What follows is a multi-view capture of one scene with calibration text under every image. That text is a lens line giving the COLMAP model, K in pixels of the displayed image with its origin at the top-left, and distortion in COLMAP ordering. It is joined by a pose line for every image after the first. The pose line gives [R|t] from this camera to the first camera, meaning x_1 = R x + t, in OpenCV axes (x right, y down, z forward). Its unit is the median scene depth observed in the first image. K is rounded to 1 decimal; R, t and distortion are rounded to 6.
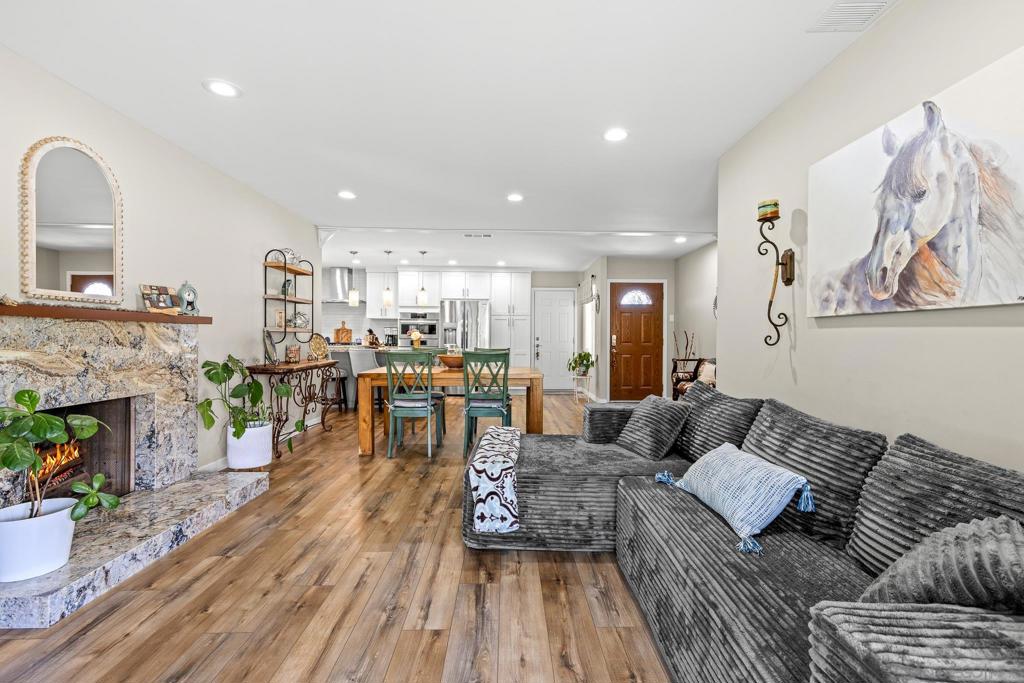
lens RADIAL K [[462.5, 0, 521.4], [0, 462.5, 338.6], [0, 0, 1]] dist [0.007236, -0.001157]
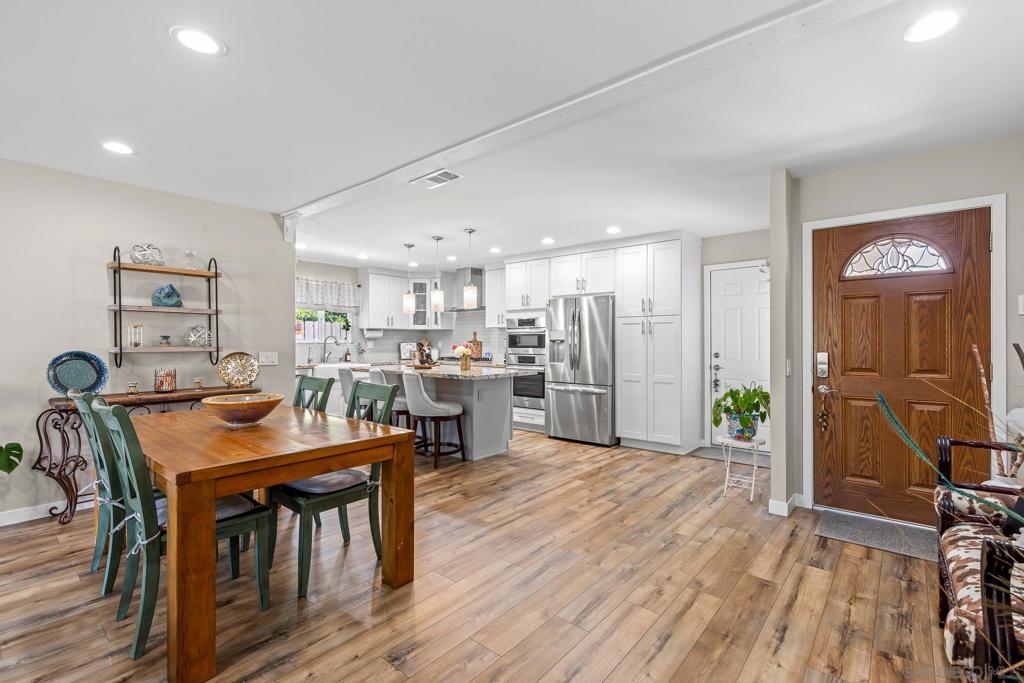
lens RADIAL K [[462.5, 0, 519.7], [0, 462.5, 339.4], [0, 0, 1]] dist [0.007236, -0.001157]
pose [[0.742891, -0.010957, -0.669323, 0.836355], [0.002419, 0.999903, -0.013683, -0.042391], [0.669408, 0.008546, 0.742846, 1.499403]]
